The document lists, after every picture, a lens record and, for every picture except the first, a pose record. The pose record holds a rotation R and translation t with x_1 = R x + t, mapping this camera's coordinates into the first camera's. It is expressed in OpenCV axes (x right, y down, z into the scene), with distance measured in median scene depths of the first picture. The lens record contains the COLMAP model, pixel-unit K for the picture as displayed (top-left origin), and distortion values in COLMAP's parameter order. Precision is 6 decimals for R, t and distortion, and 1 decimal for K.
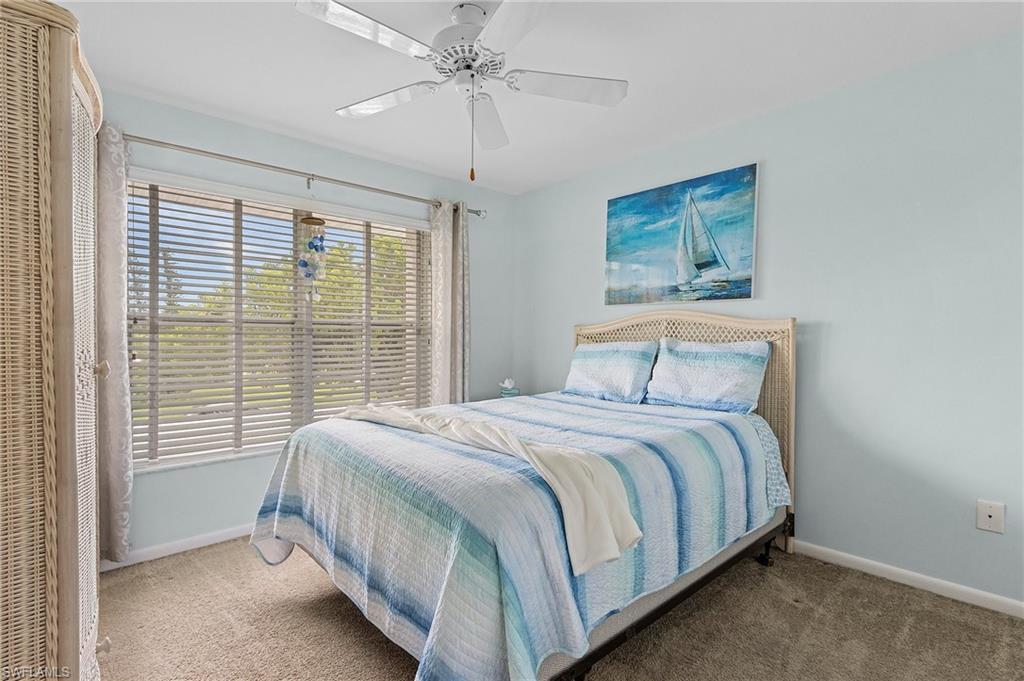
lens RADIAL K [[478.6, 0, 506.2], [0, 478.6, 339.8], [0, 0, 1]] dist [0.001676, -0.000086]
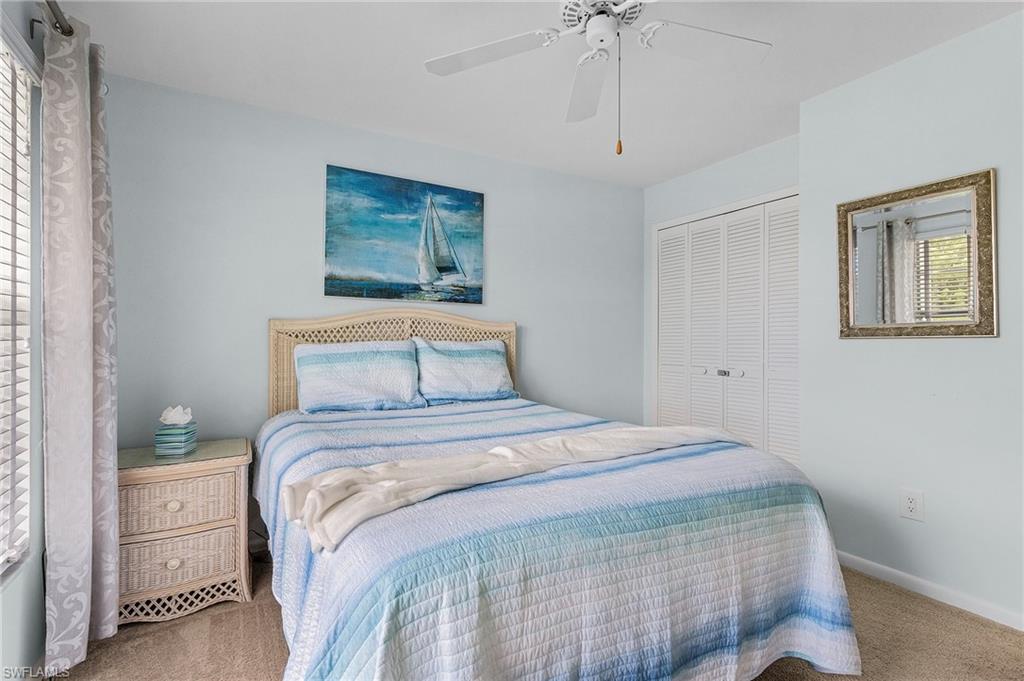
lens RADIAL K [[478.6, 0, 506.2], [0, 478.6, 339.8], [0, 0, 1]] dist [0.001676, -0.000086]
pose [[0.202250, 0.010001, 0.979283, -0.594027], [0.008970, 0.999887, -0.012064, 0.015418], [-0.979293, 0.011224, 0.202138, 0.642641]]
